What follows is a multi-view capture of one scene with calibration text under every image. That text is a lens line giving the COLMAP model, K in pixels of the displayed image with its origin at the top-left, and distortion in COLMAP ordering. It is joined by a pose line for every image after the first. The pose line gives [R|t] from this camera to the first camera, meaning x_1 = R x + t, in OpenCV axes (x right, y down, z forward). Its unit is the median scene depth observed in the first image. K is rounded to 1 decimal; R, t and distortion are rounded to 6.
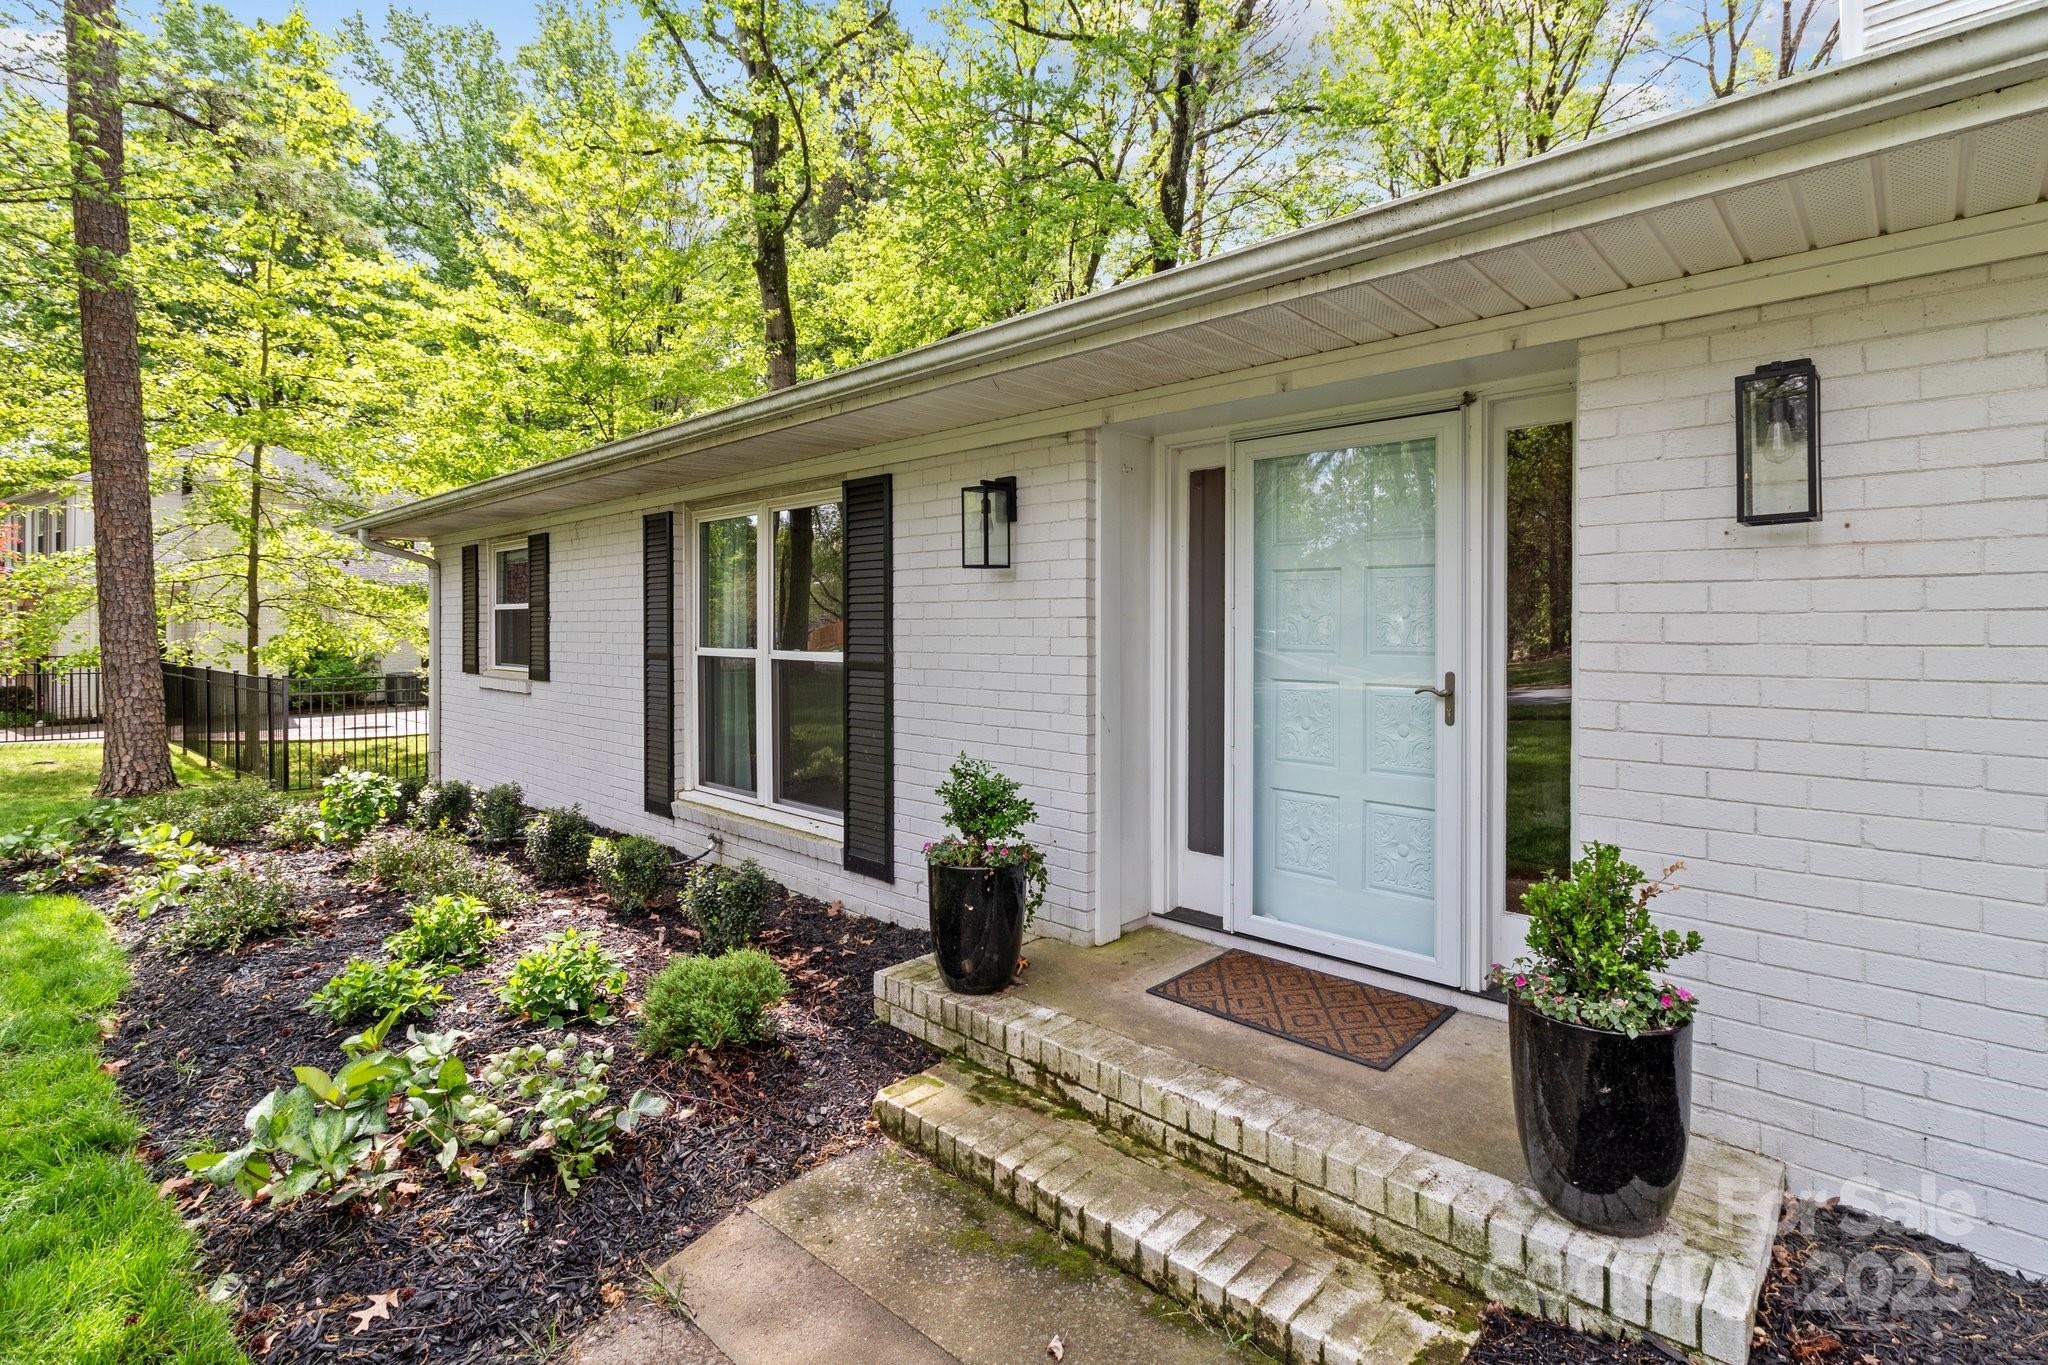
lens RADIAL K [[951.3, 0, 1026.6], [0, 951.3, 620.0], [0, 0, 1]] dist [0.002984, -0.000828]
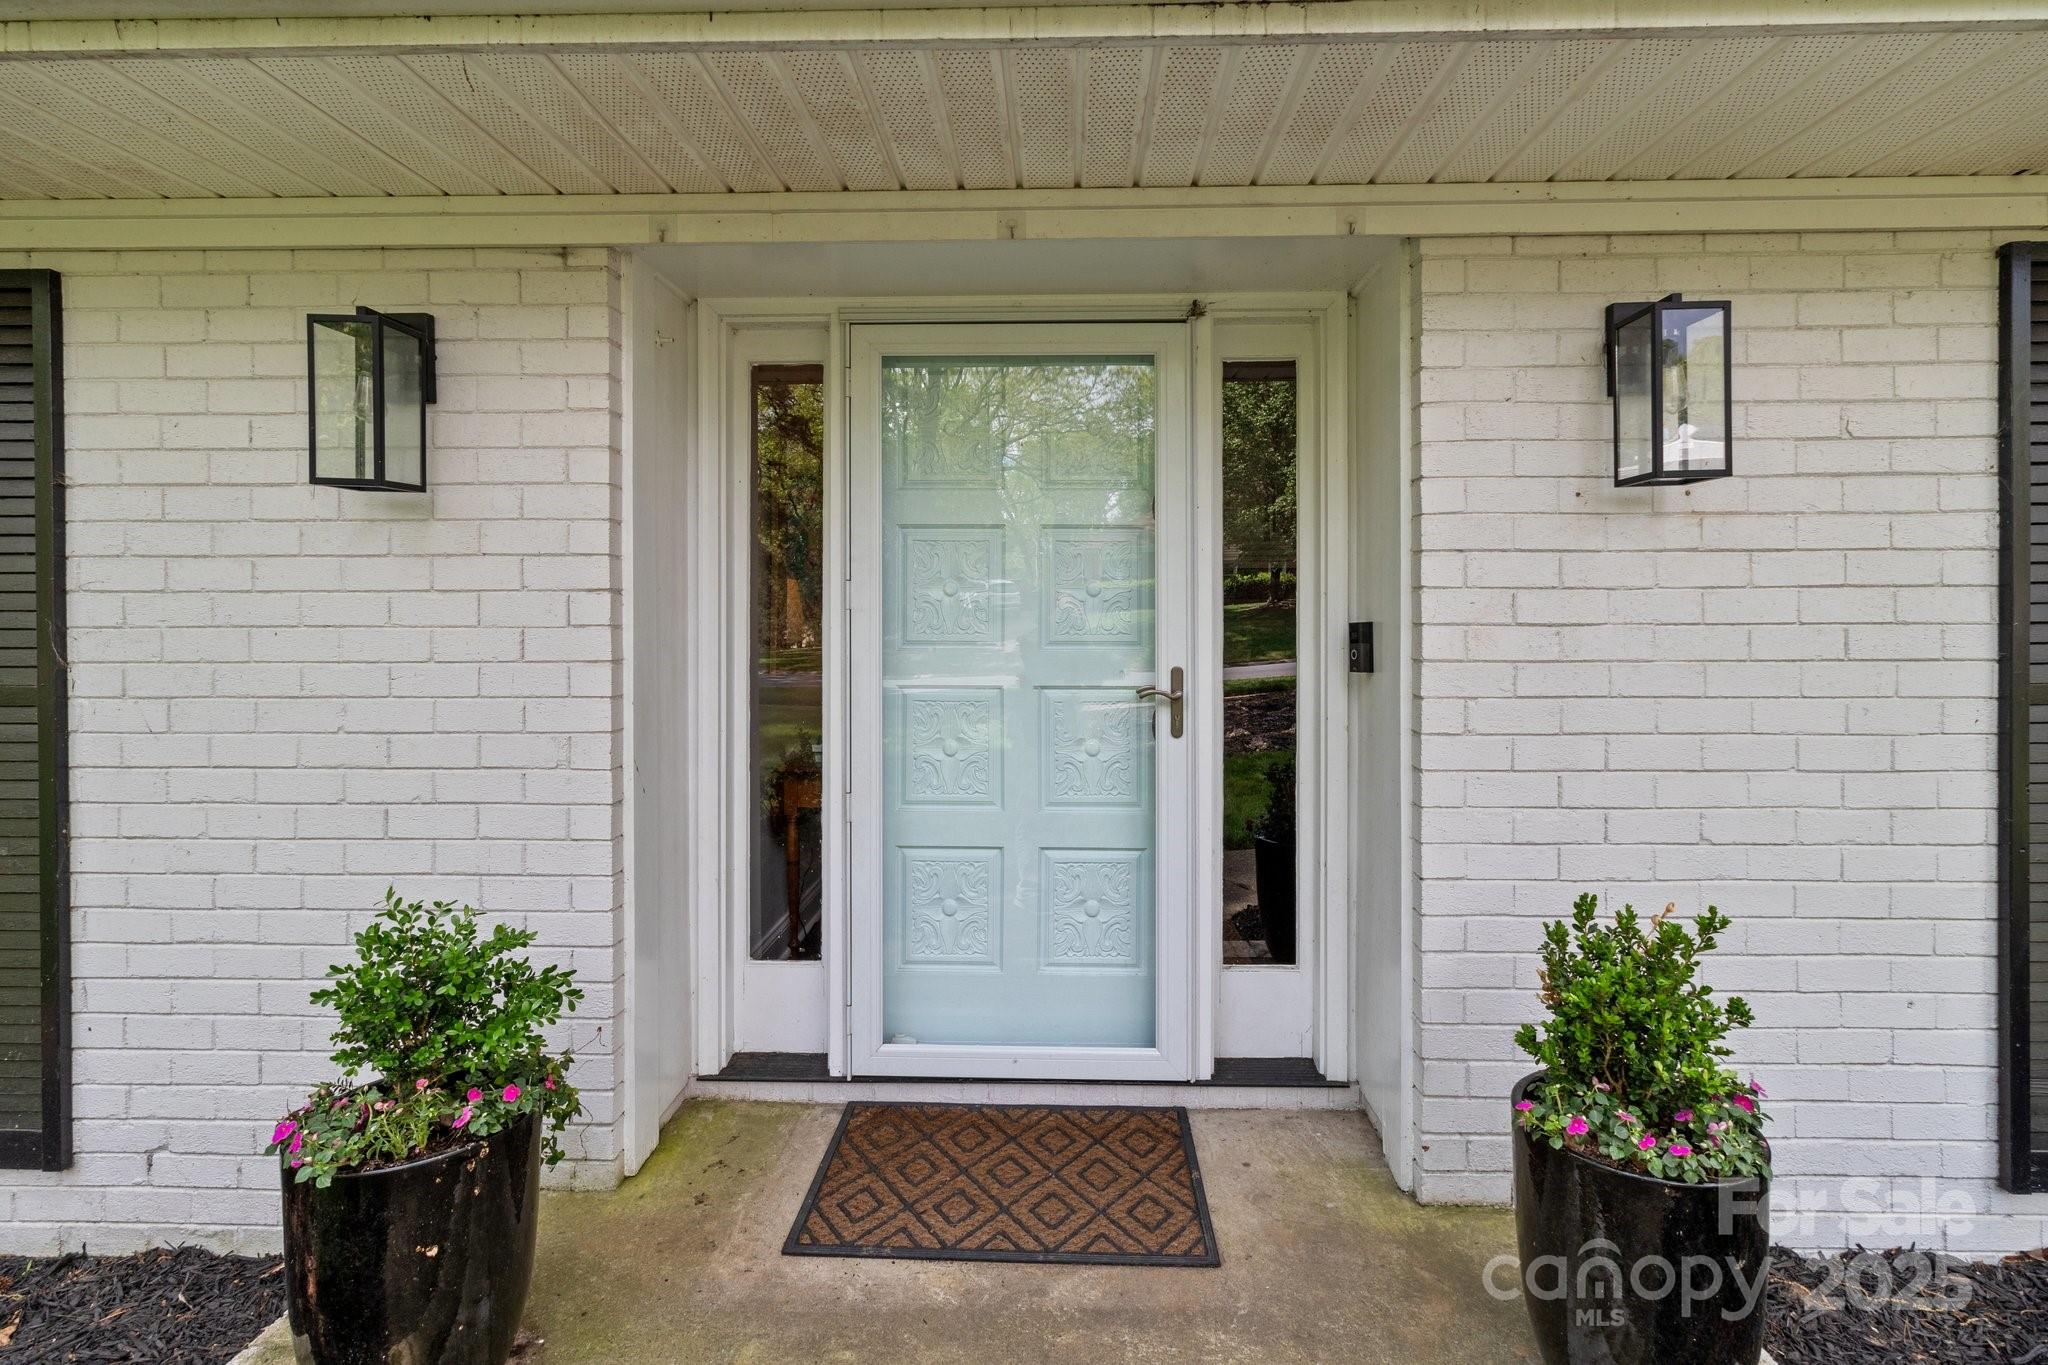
lens RADIAL K [[951.3, 0, 1026.6], [0, 951.3, 620.0], [0, 0, 1]] dist [0.002984, -0.000828]
pose [[0.745088, -0.002196, 0.666963, -0.126852], [-0.002974, 0.999974, 0.006615, 0.010486], [-0.666960, -0.006913, 0.745062, 0.436314]]
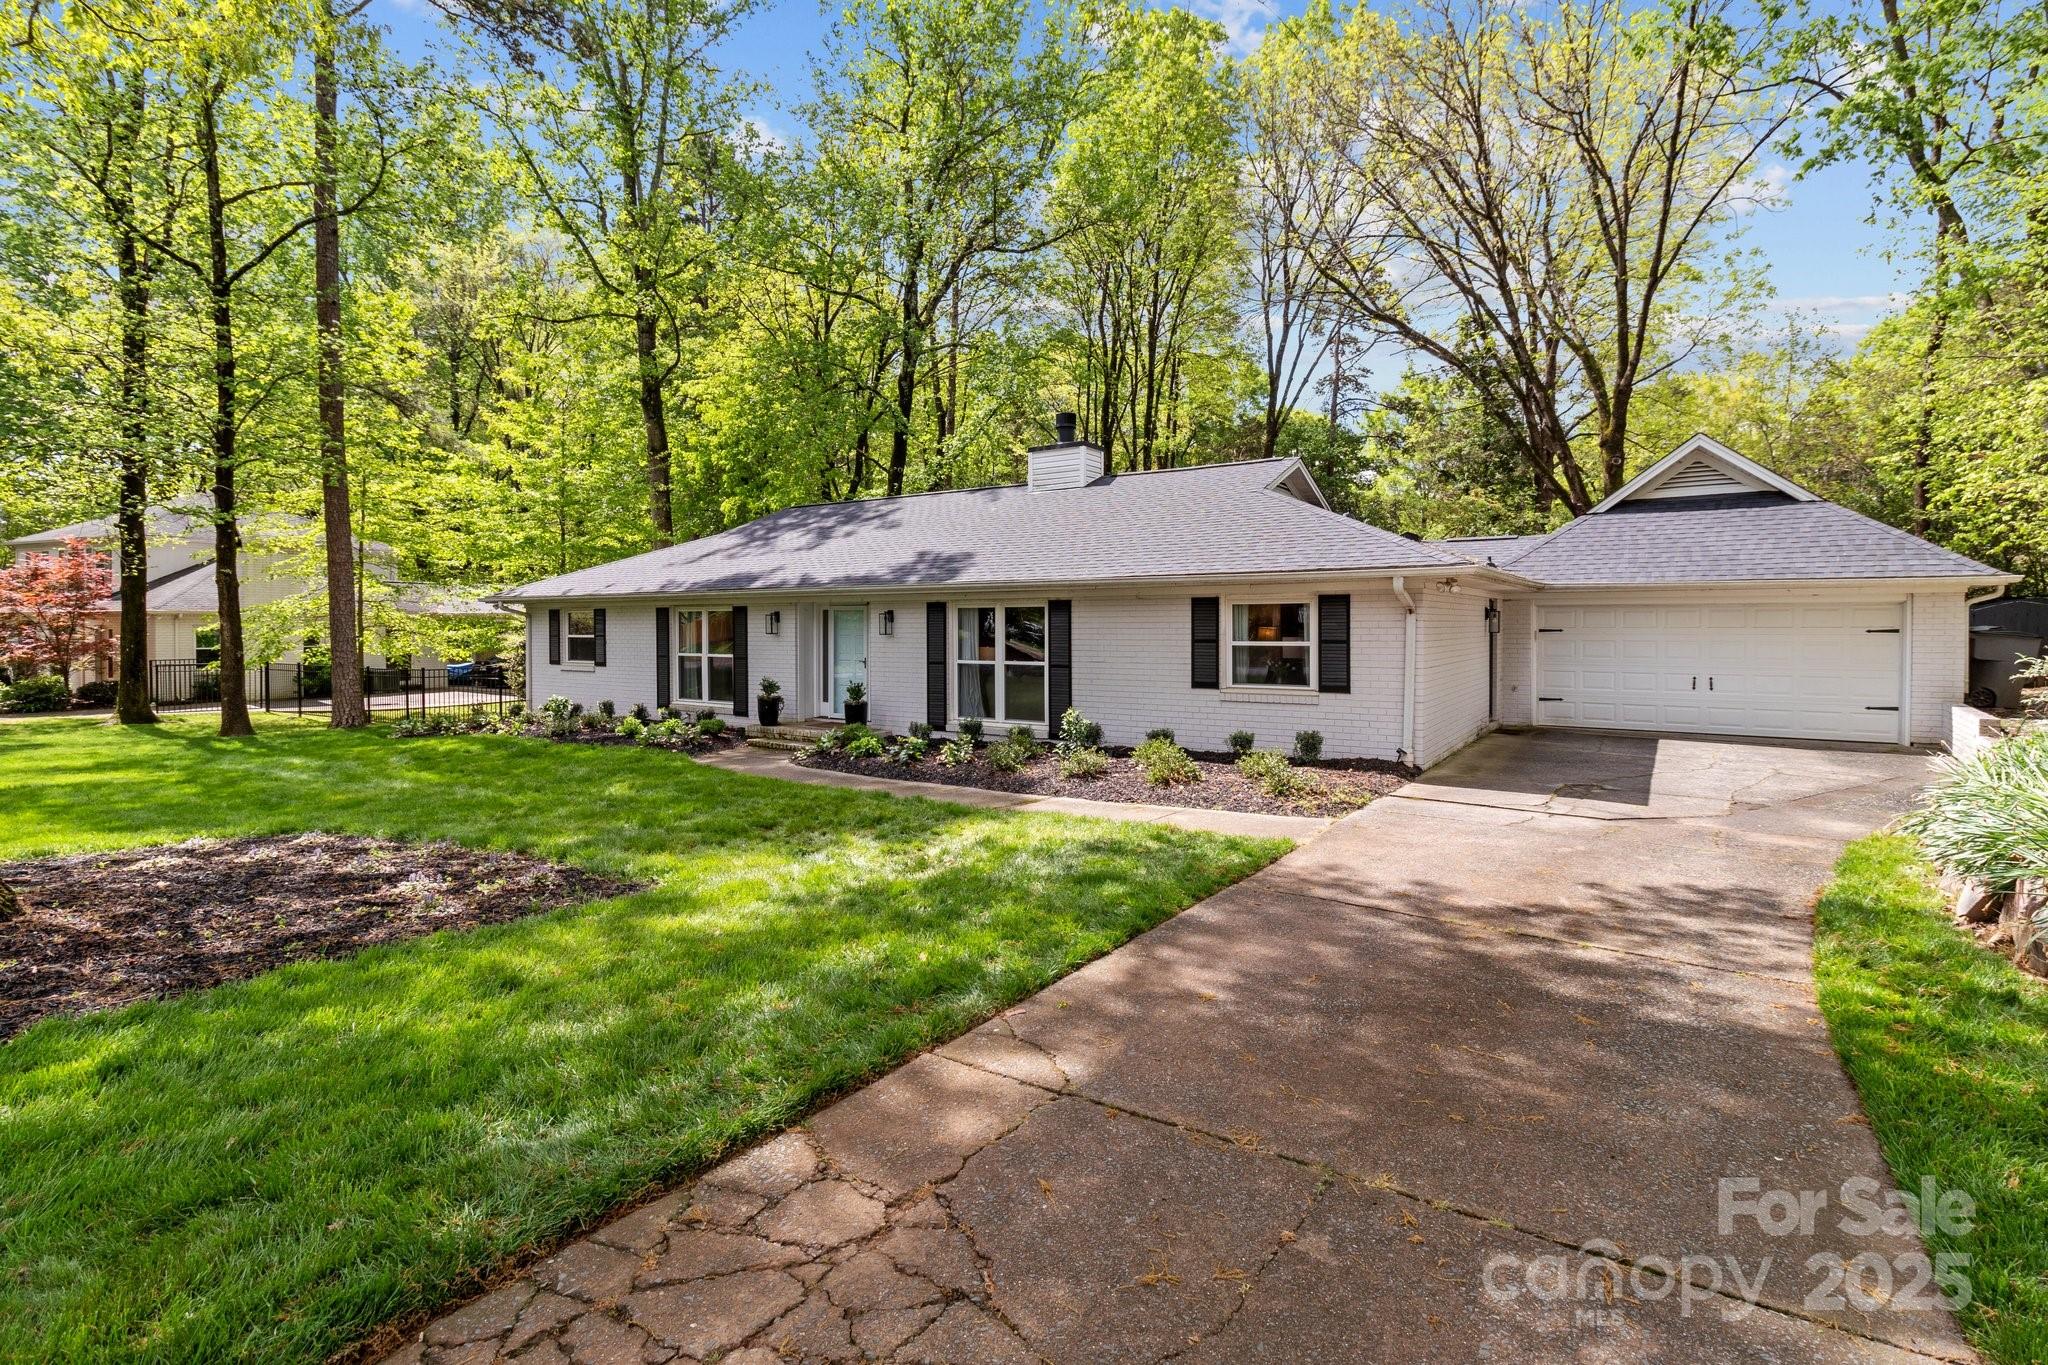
lens RADIAL K [[952.2, 0, 1027.7], [0, 952.2, 624.7], [0, 0, 1]] dist [0.001620, 0.001497]
pose [[0.985300, -0.007496, 0.170668, 0.372114], [0.005215, 0.999891, 0.013812, -0.155368], [-0.170753, -0.012719, 0.985232, -3.486902]]
